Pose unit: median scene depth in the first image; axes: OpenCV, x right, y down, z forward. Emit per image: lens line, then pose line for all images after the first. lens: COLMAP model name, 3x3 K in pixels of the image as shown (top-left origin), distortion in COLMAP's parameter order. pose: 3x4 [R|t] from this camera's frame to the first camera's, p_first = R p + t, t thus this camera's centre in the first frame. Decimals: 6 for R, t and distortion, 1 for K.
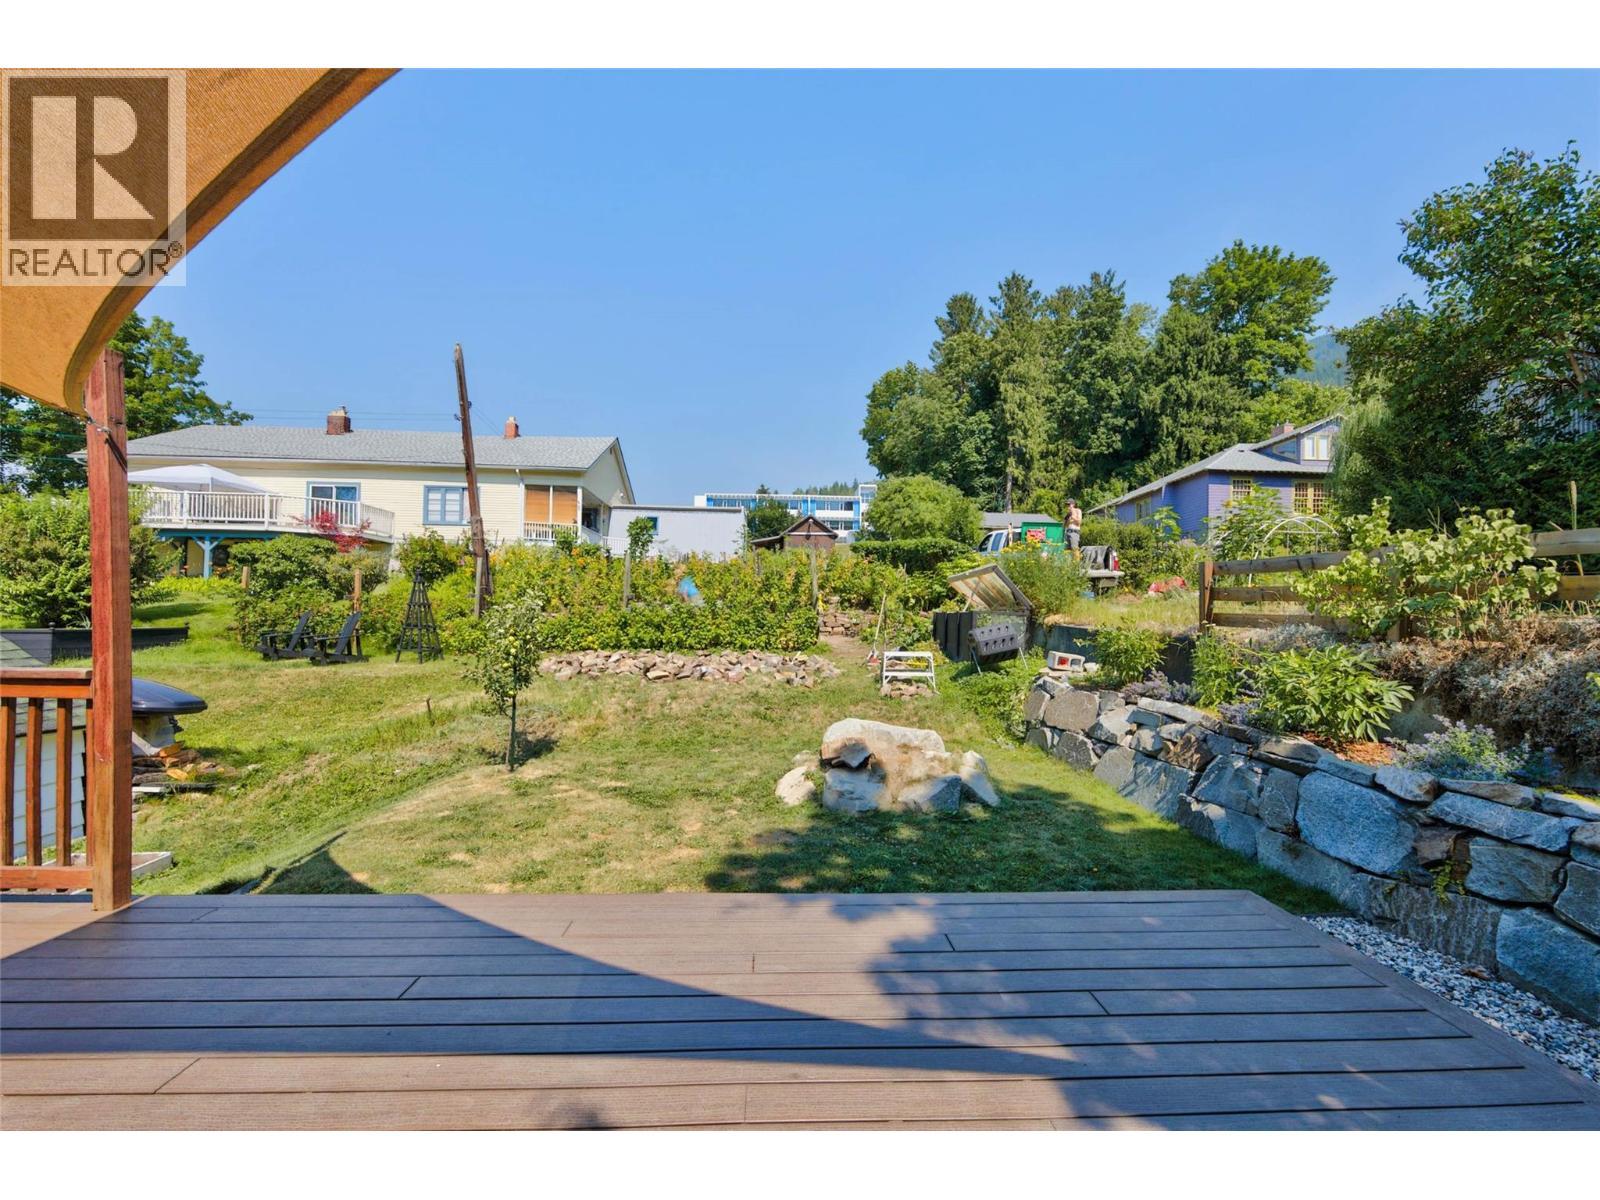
lens RADIAL K [[649.6, 0, 803.3], [0, 649.6, 602.6], [0, 0, 1]] dist [0.000684, -0.000239]
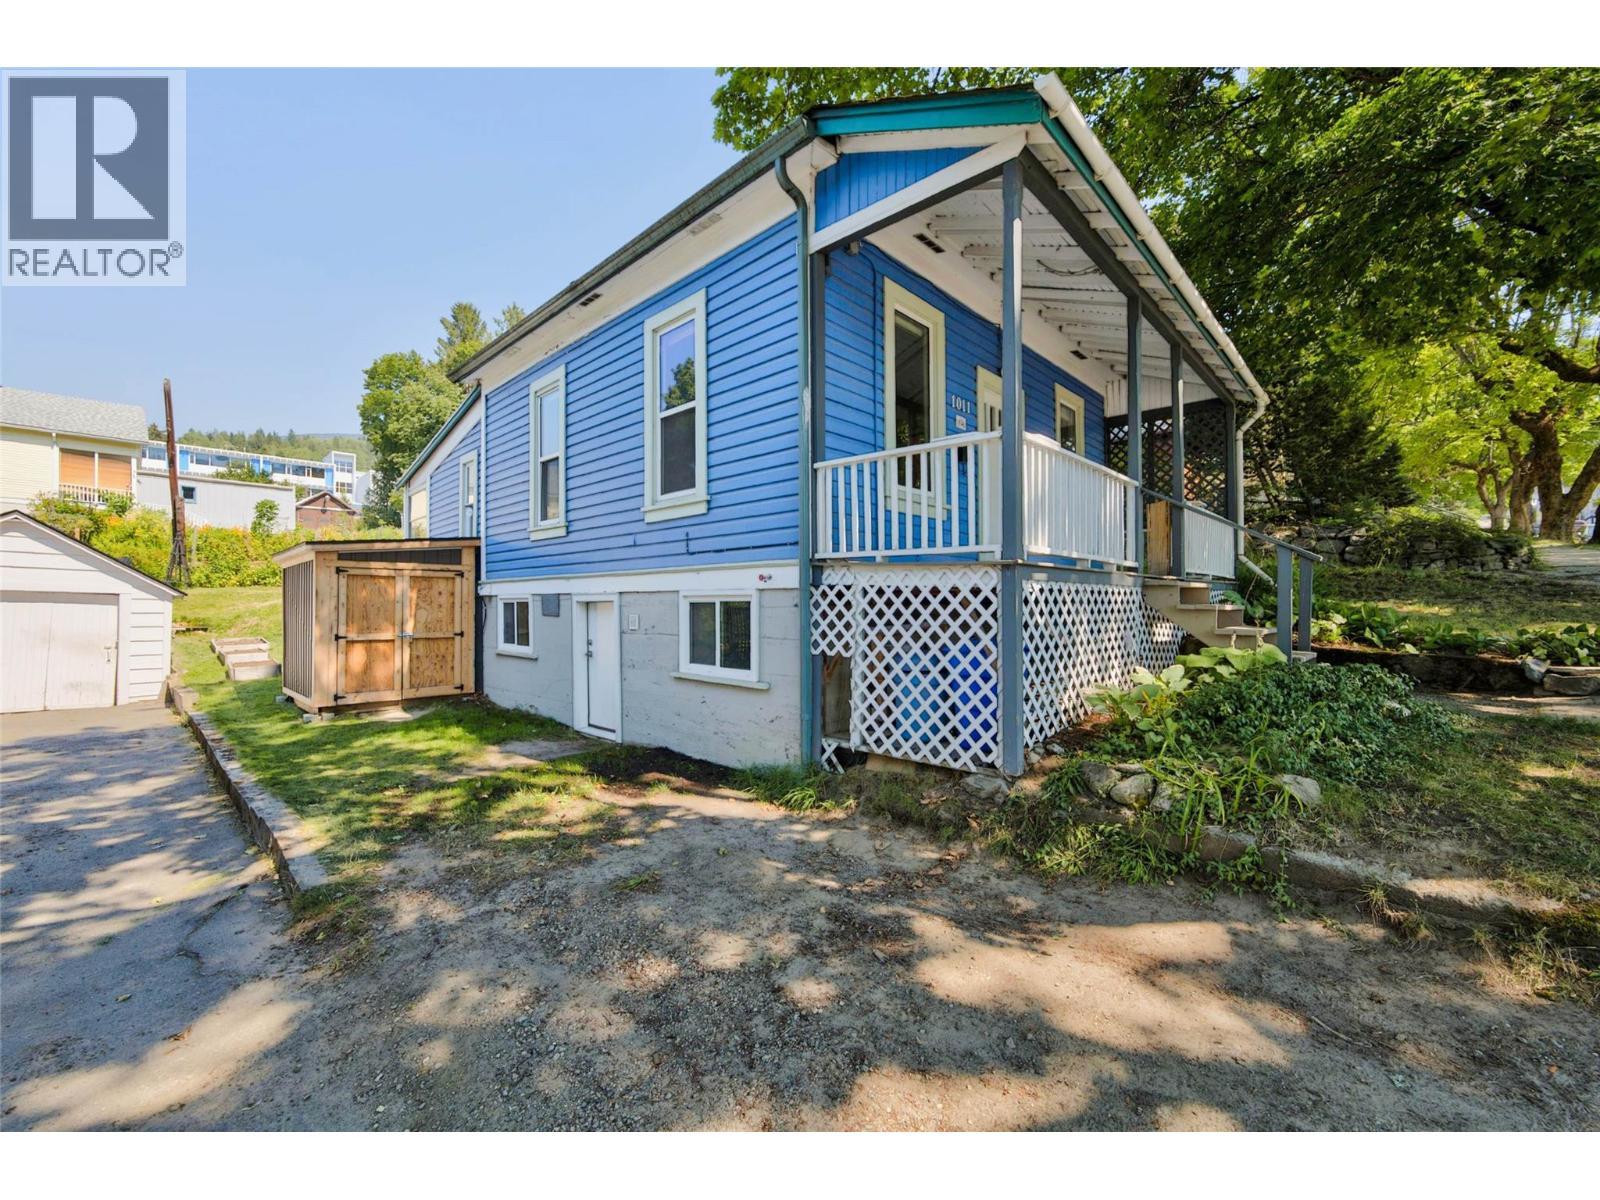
lens RADIAL K [[649.6, 0, 803.3], [0, 649.6, 602.6], [0, 0, 1]] dist [0.000684, -0.000239]
pose [[0.731034, -0.008621, 0.682286, -0.103767], [-0.007058, 0.999771, 0.020196, 0.014927], [-0.682304, -0.019580, 0.730806, -0.227996]]
